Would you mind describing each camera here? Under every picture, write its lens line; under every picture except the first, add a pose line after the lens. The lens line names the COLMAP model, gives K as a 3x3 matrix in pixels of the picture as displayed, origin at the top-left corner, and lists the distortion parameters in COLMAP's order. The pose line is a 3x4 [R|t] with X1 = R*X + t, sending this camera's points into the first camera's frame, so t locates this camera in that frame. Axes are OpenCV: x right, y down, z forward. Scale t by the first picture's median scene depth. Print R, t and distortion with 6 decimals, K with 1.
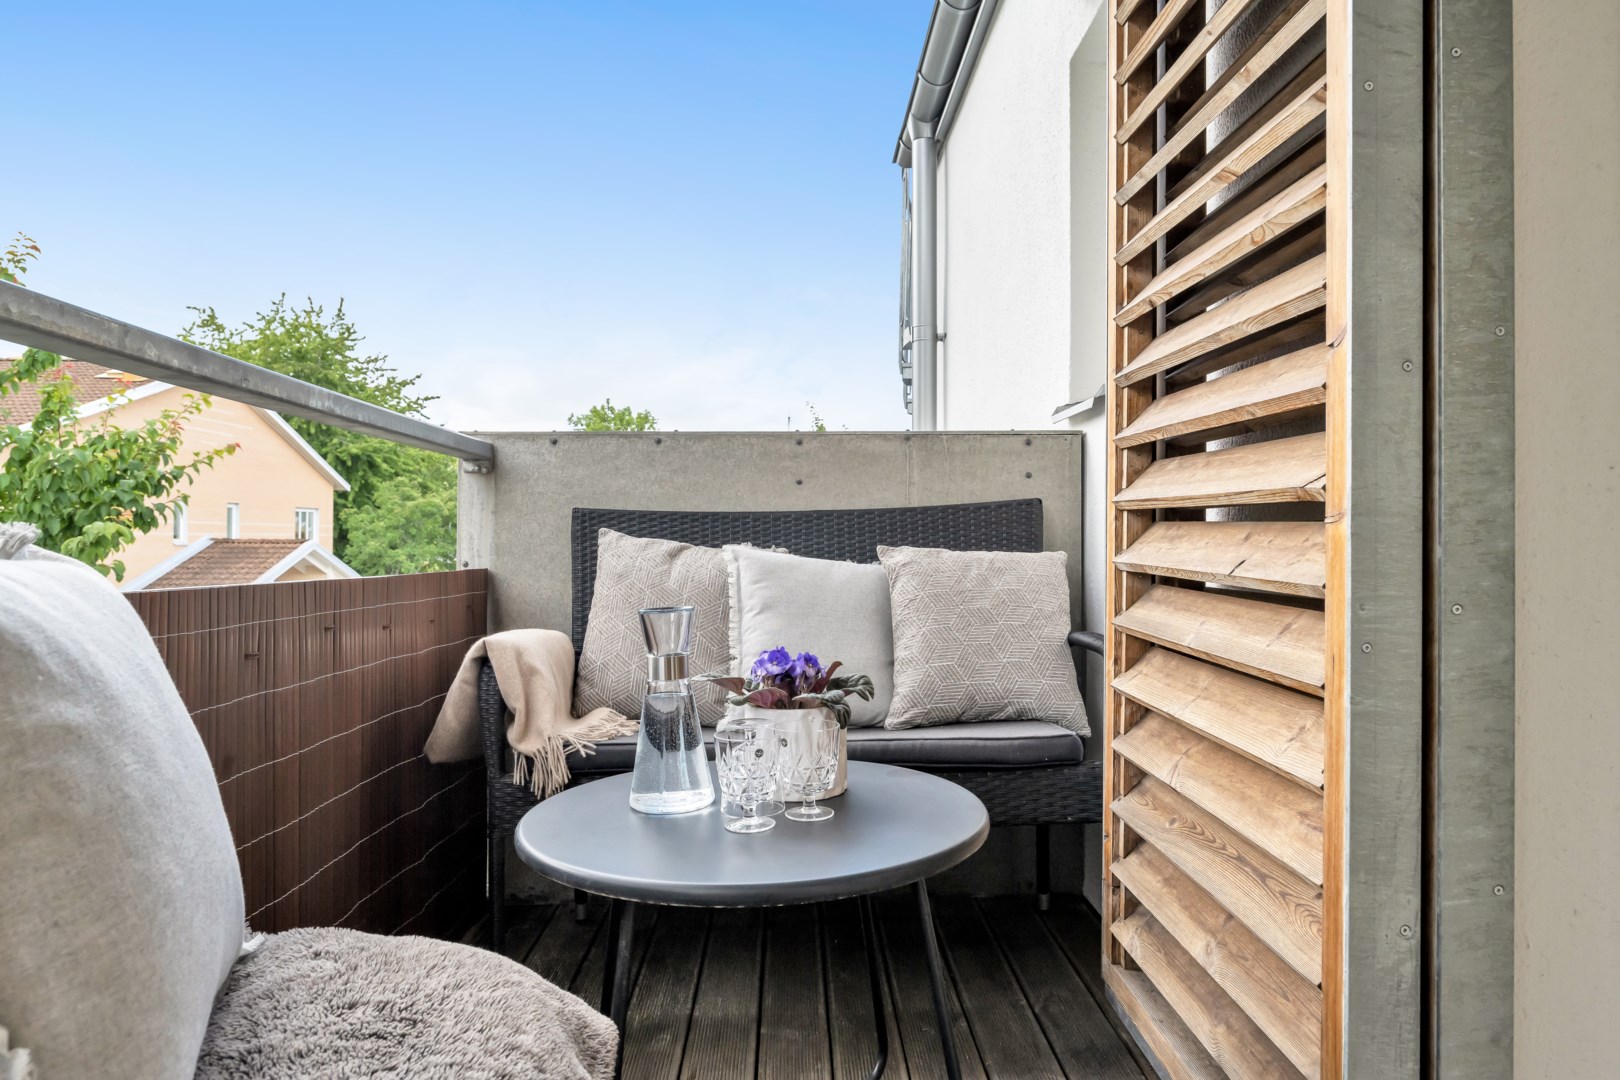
lens RADIAL K [[1039.8, 0, 804.7], [0, 1039.8, 538.4], [0, 0, 1]] dist [-0.005212, 0.000379]
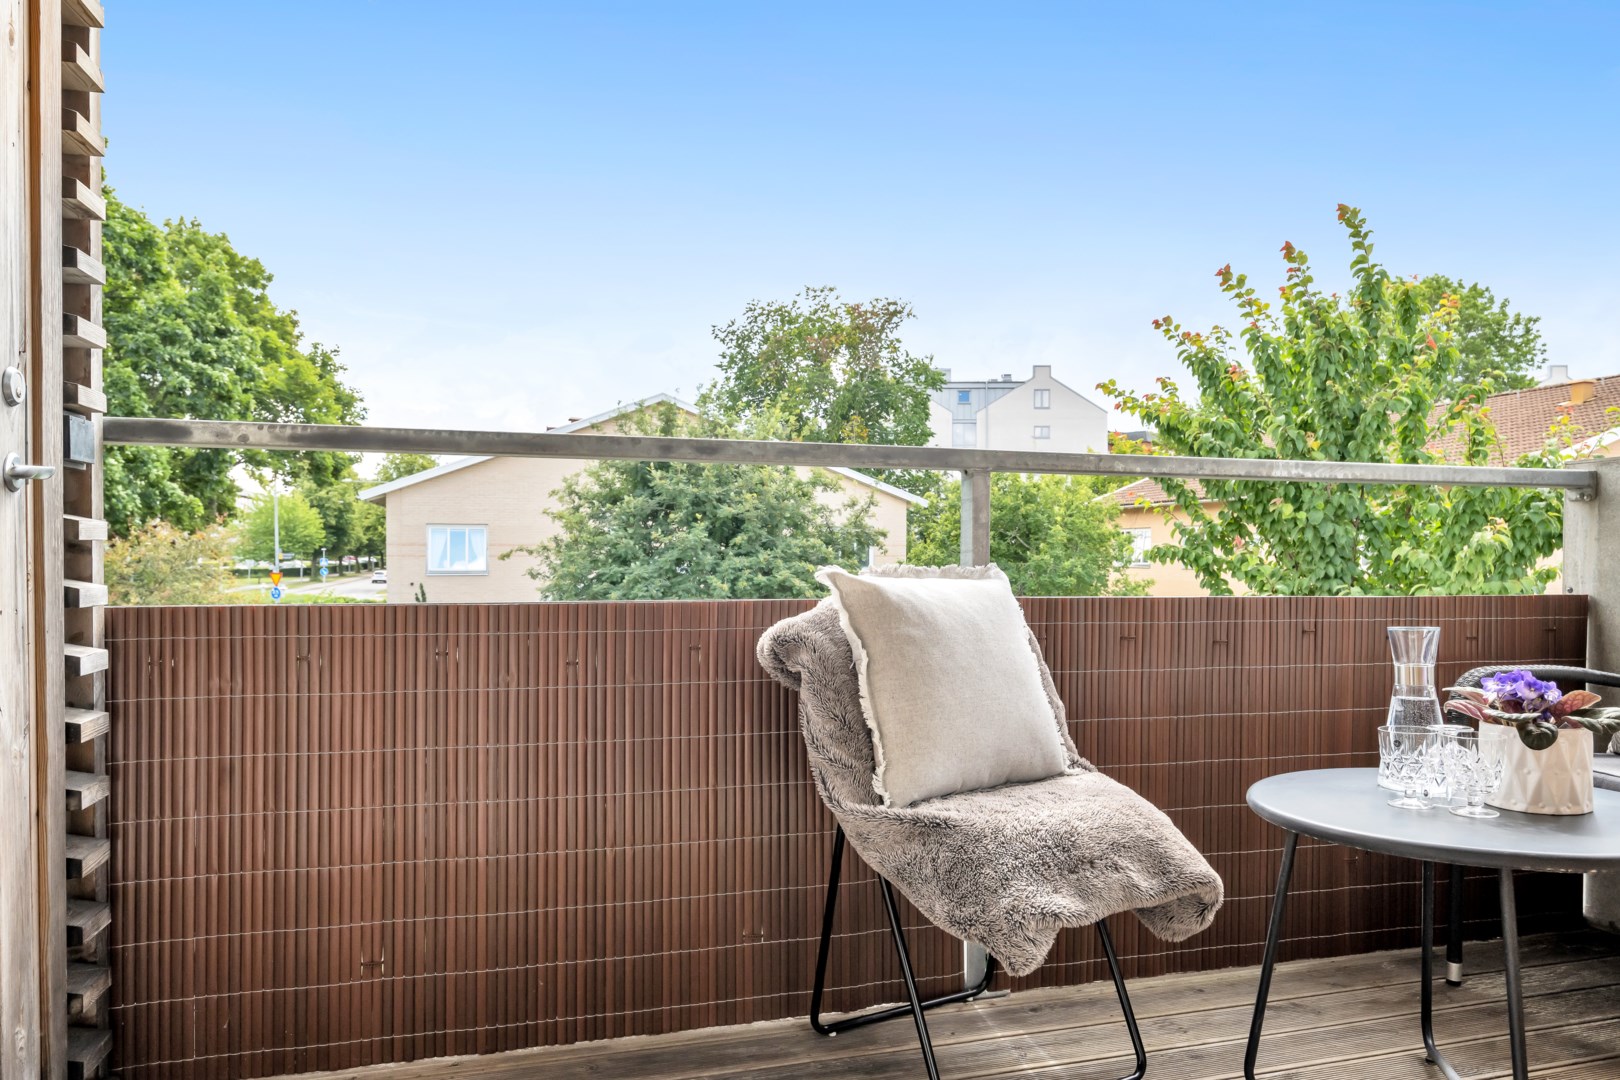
lens RADIAL K [[1107.1, 0, 791.0], [0, 1107.1, 575.8], [0, 0, 1]] dist [0.003537, 0.002417]
pose [[0.211147, 0.026019, -0.977108, 0.585820], [-0.000873, 0.999650, 0.026430, -0.017370], [0.977454, -0.004728, 0.211096, 0.011963]]
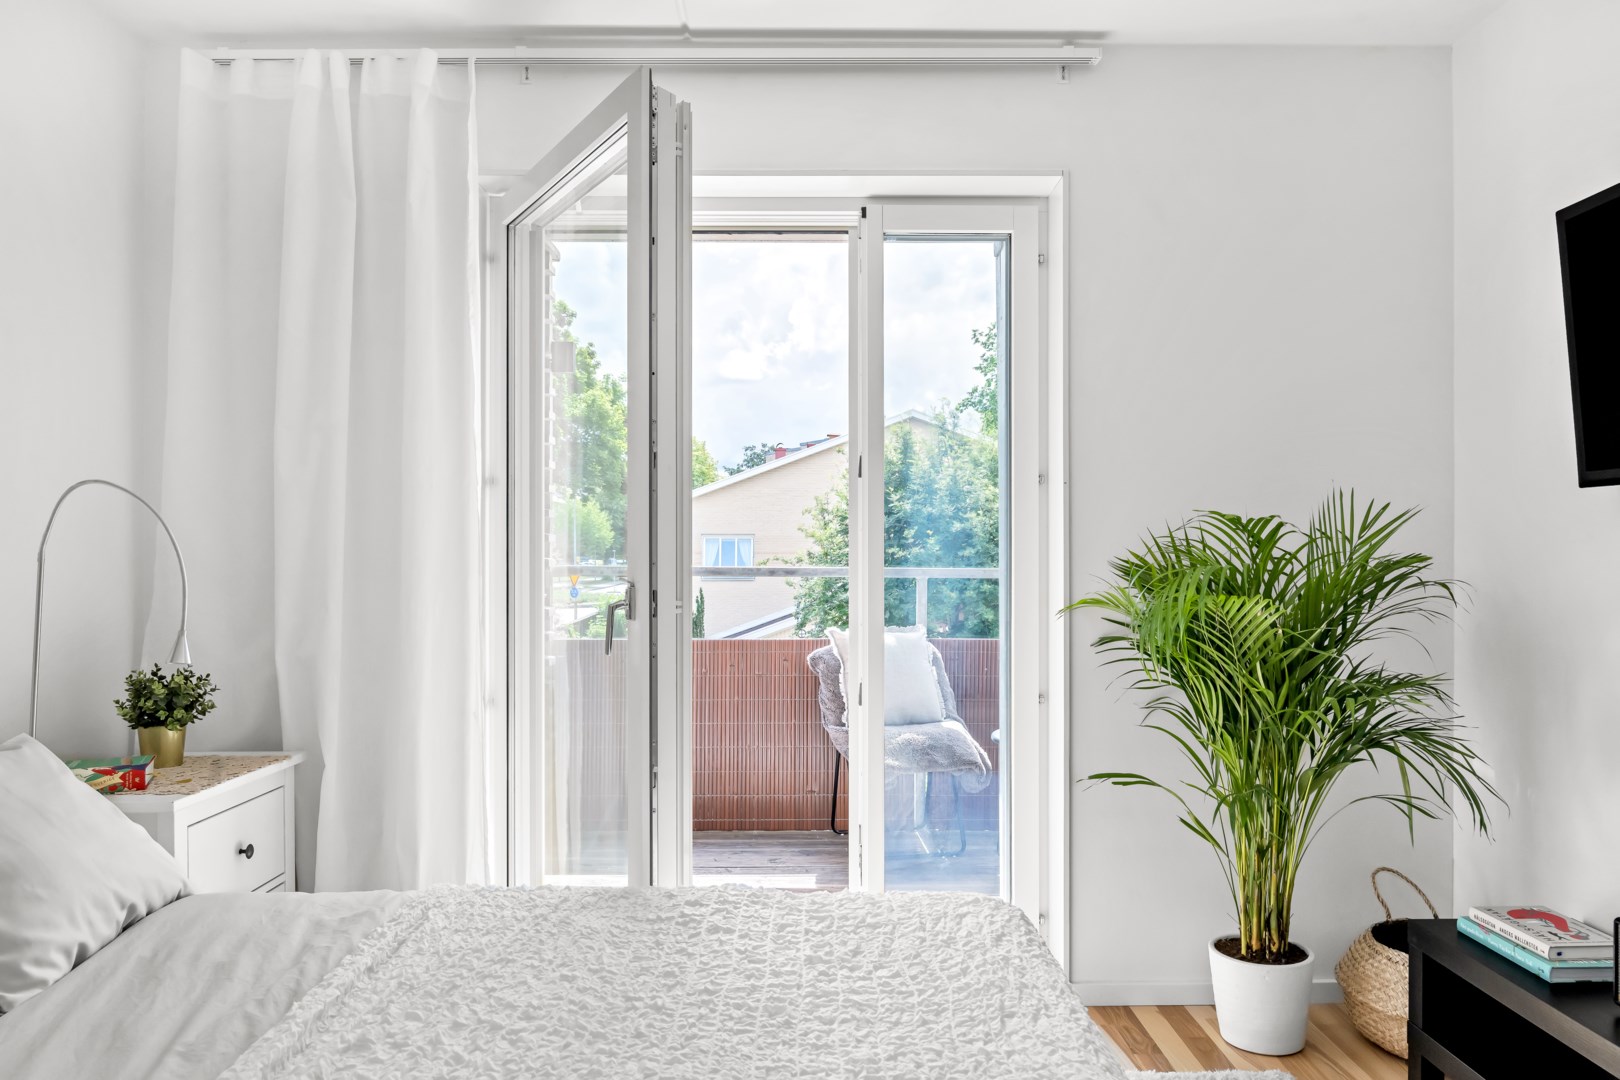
lens RADIAL K [[1107.1, 0, 807.7], [0, 1107.1, 539.2], [0, 0, 1]] dist [0.003537, 0.002417]
pose [[-0.011472, -0.006293, -0.999914, 1.768776], [0.001192, 0.999979, -0.006307, -0.148819], [0.999933, -0.001265, -0.011465, 0.200402]]
